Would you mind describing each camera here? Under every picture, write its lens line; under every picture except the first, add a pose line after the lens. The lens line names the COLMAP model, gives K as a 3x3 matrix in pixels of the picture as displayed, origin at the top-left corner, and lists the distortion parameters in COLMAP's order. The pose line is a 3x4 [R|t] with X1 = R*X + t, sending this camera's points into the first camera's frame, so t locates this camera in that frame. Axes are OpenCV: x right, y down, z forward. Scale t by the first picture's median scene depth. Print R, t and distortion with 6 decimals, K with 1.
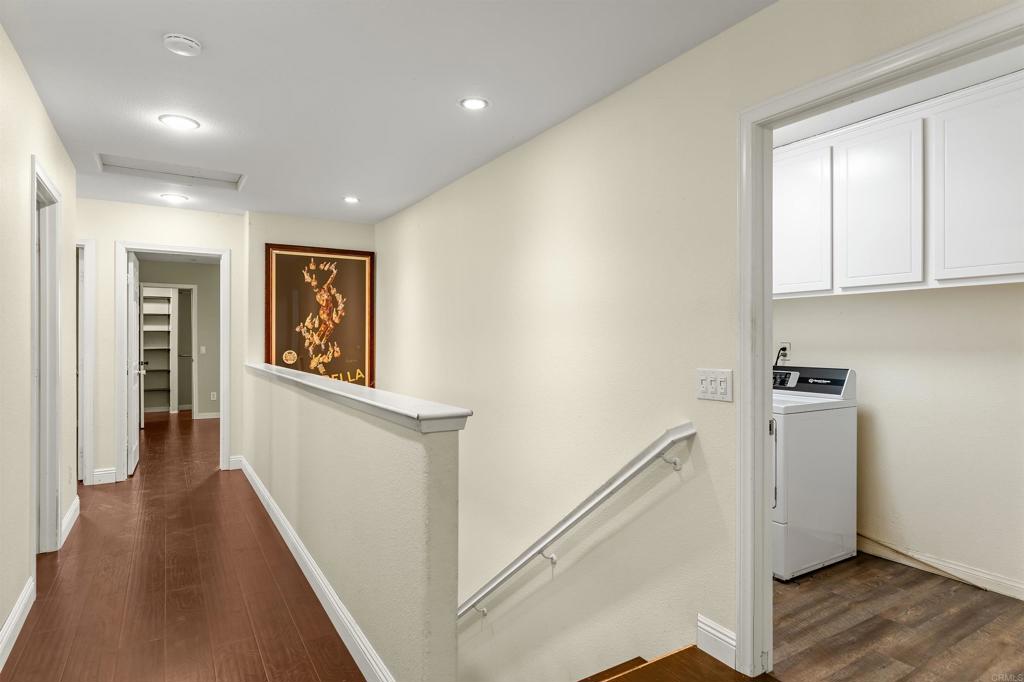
lens RADIAL K [[561.1, 0, 509.6], [0, 561.1, 335.5], [0, 0, 1]] dist [0.017447, 0.001026]
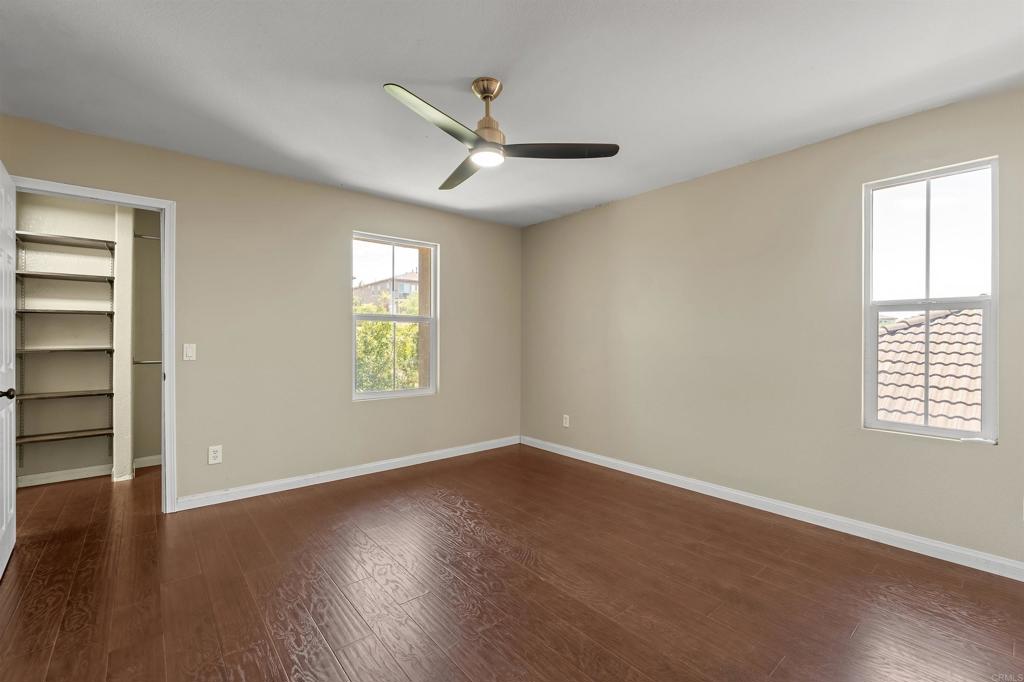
lens RADIAL K [[458.1, 0, 507.8], [0, 458.1, 337.6], [0, 0, 1]] dist [-0.006100, -0.000147]
pose [[0.990320, 0.006304, 0.138658, -0.150883], [-0.006784, 0.999973, 0.002987, 0.005092], [-0.138635, -0.003899, 0.990336, 0.266362]]
